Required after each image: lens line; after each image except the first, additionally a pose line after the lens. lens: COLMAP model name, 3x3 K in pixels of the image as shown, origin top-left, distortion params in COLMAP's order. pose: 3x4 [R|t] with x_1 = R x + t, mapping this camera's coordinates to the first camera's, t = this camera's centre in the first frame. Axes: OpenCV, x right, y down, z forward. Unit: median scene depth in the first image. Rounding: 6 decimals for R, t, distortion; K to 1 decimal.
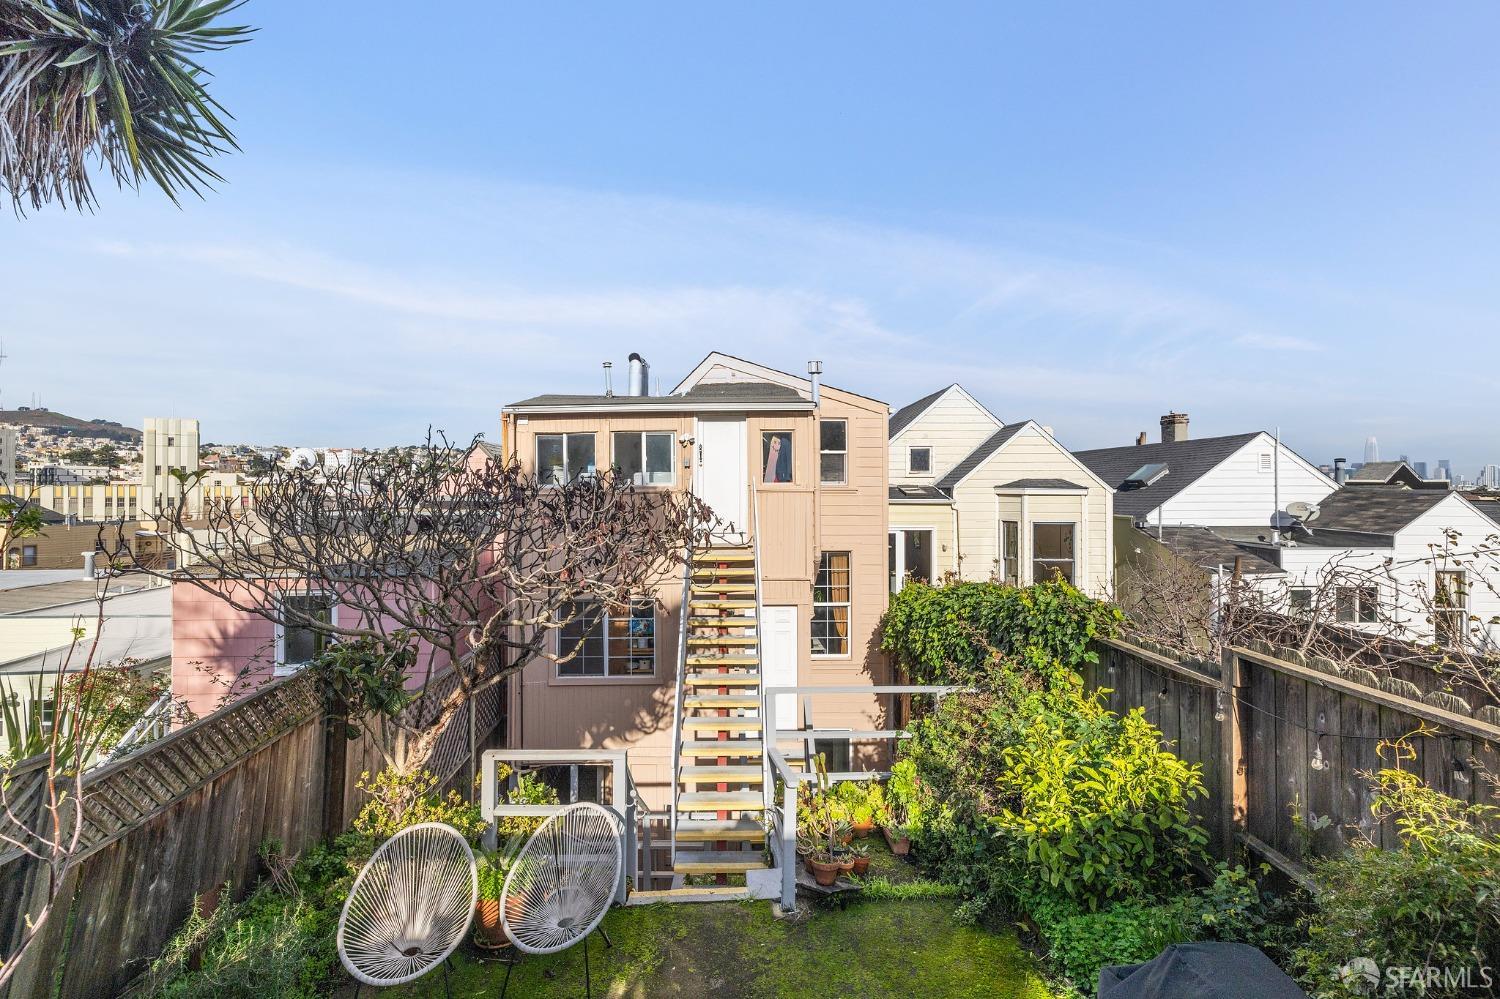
lens RADIAL K [[645.5, 0, 743.3], [0, 645.5, 485.9], [0, 0, 1]] dist [-0.000318, -0.000118]
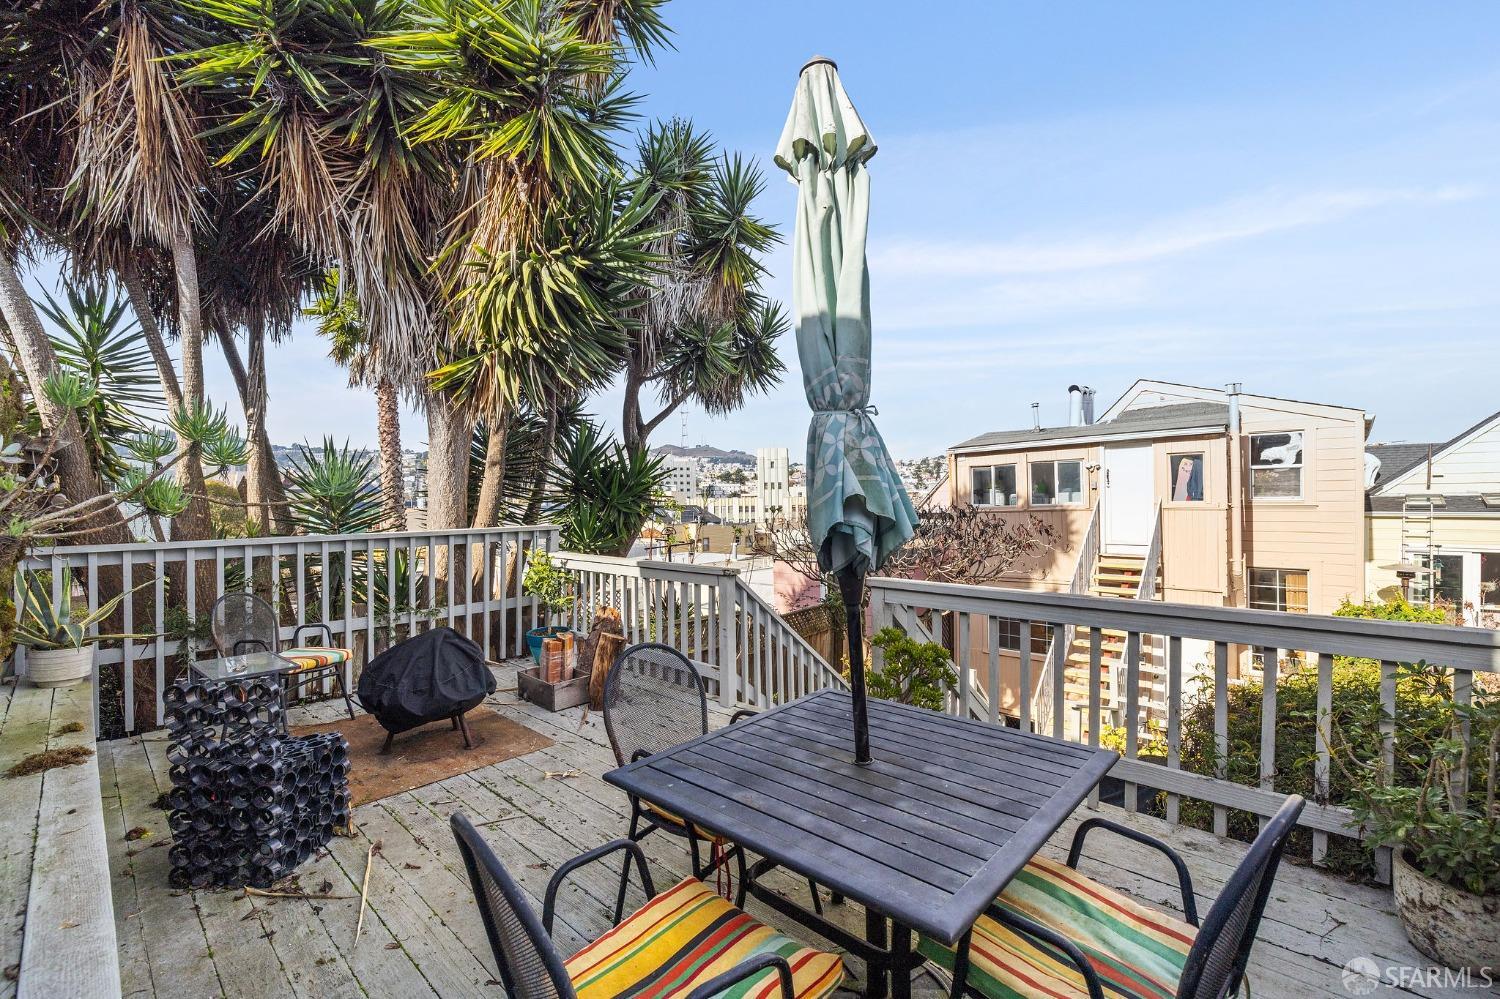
lens RADIAL K [[650.6, 0, 734.4], [0, 650.6, 515.5], [0, 0, 1]] dist [0.000296, 0.000033]
pose [[0.707000, 0.004969, -0.707196, 0.288057], [0.021694, 0.999352, 0.028710, -0.028163], [0.706881, -0.035640, 0.706434, -0.316063]]
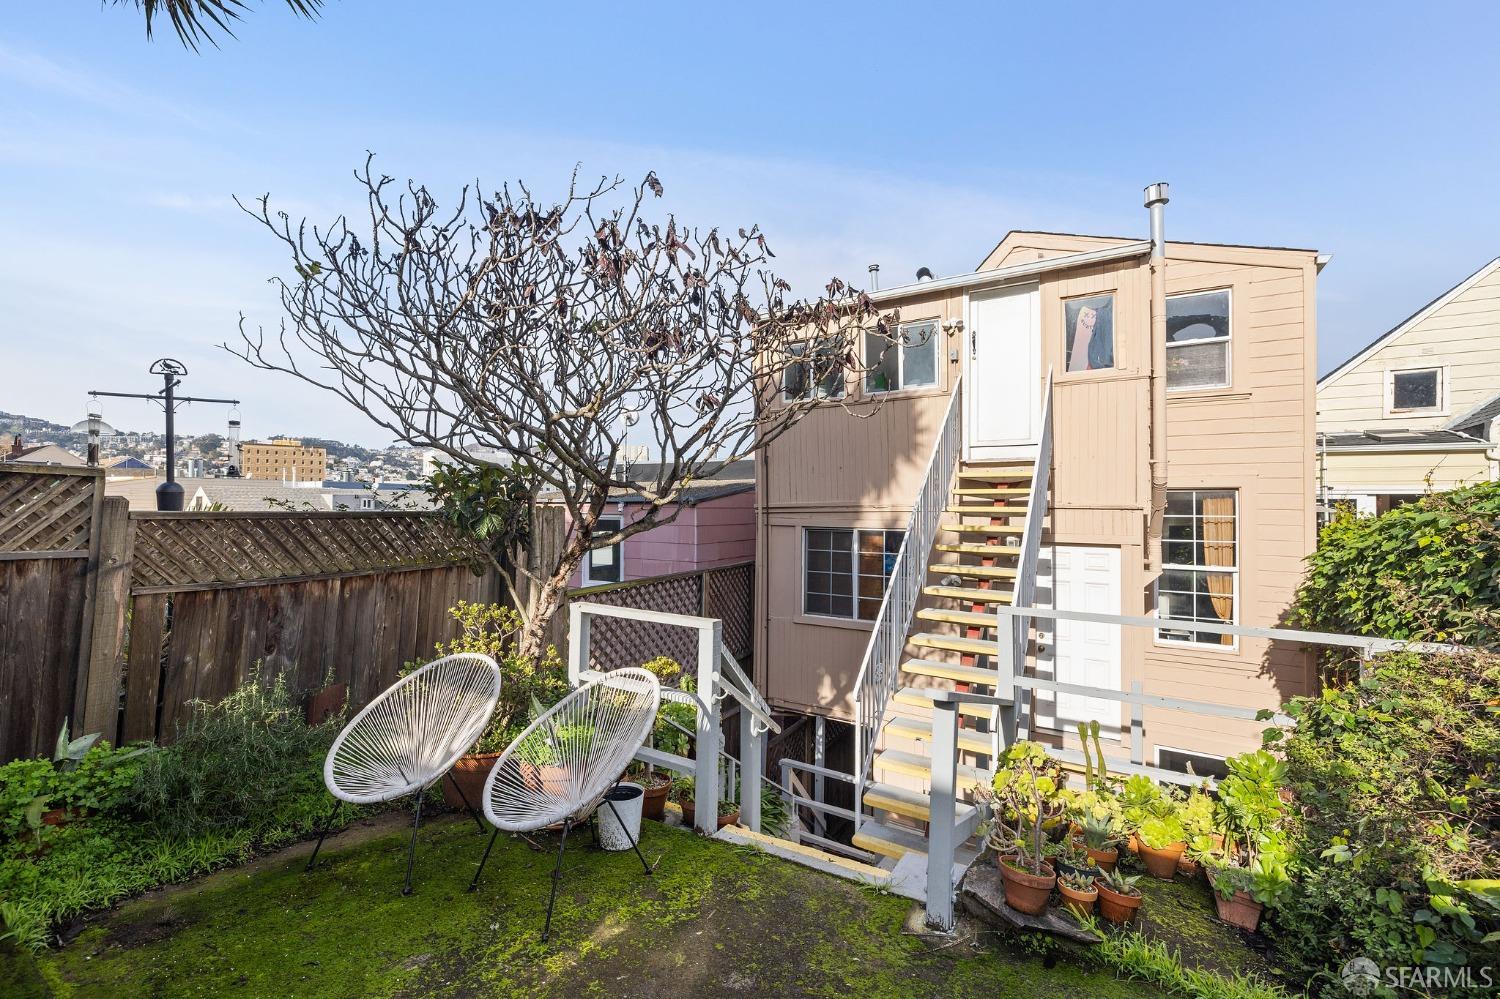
lens RADIAL K [[629.6, 0, 732.8], [0, 629.6, 503.3], [0, 0, 1]] dist [0.000379, 0.000427]
pose [[0.834029, 0.003844, -0.551707, 0.107520], [-0.006086, 0.999979, -0.002234, 0.142339], [0.551687, 0.005221, 0.834035, 0.216669]]
